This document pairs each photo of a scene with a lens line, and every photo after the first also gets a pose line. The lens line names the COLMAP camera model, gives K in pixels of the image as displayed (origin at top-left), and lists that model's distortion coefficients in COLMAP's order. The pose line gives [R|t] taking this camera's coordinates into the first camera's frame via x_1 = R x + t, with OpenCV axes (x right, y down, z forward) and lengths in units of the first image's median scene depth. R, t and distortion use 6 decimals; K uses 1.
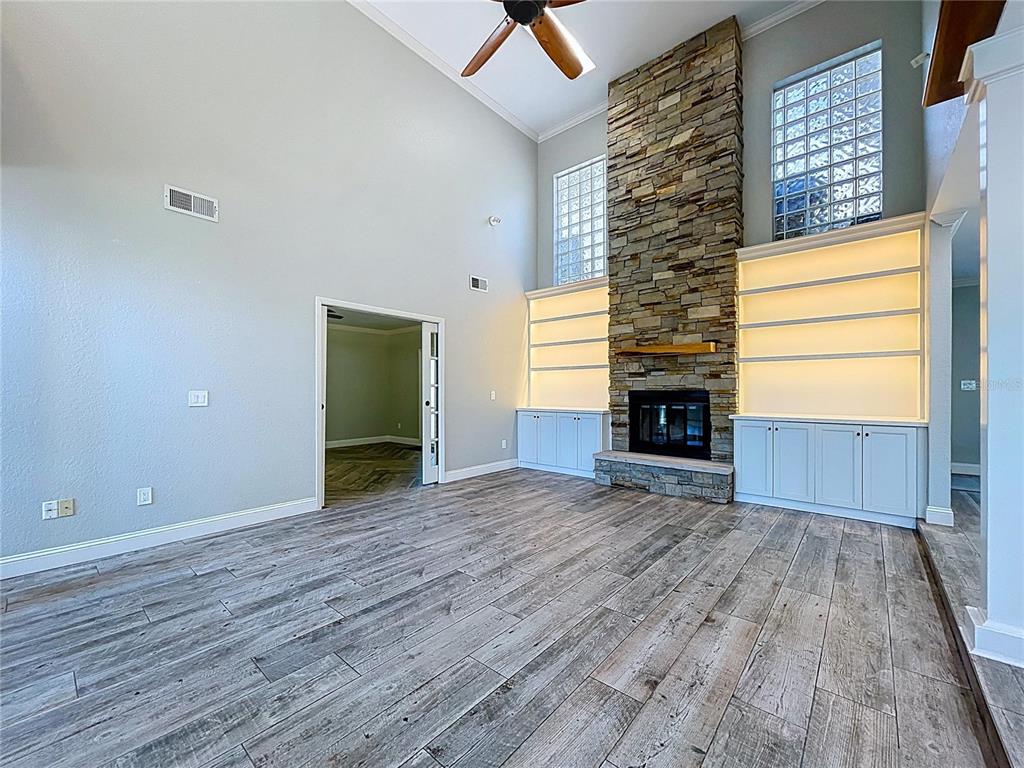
lens RADIAL K [[416.7, 0, 514.5], [0, 416.7, 390.5], [0, 0, 1]] dist [0.000339, 0.000237]
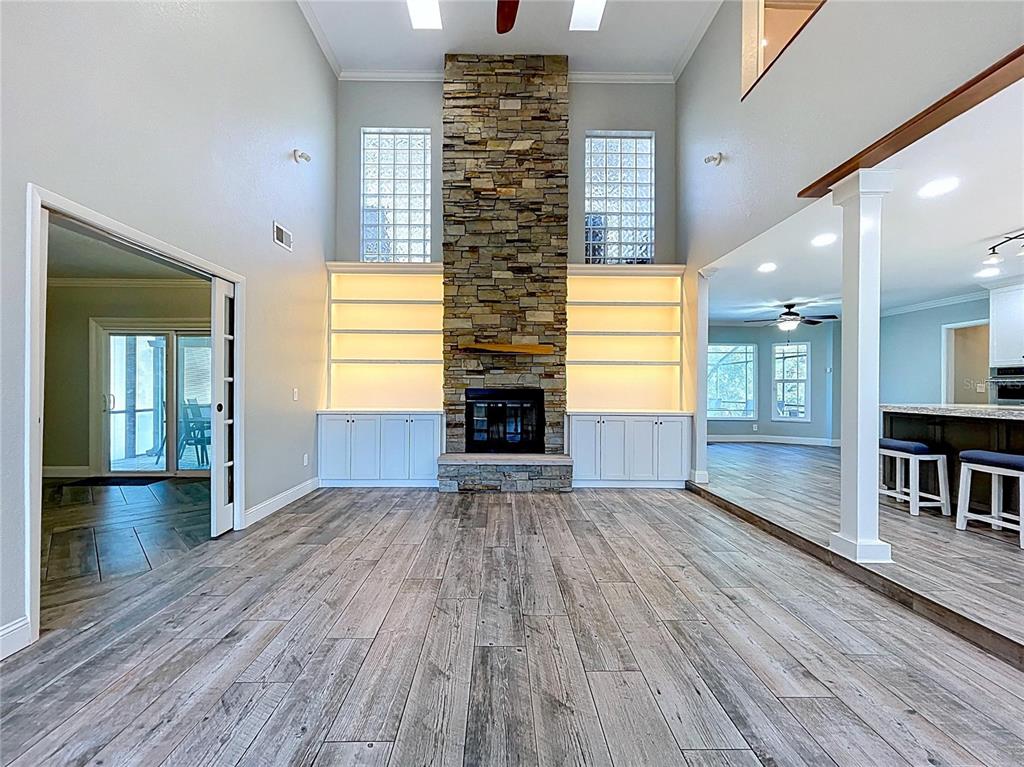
lens RADIAL K [[416.7, 0, 519.1], [0, 416.7, 388.8], [0, 0, 1]] dist [0.000339, 0.000237]
pose [[0.748780, 0.005970, 0.662792, -0.282093], [-0.007356, 0.999973, -0.000697, 0.000168], [-0.662778, -0.004353, 0.748803, 0.221528]]
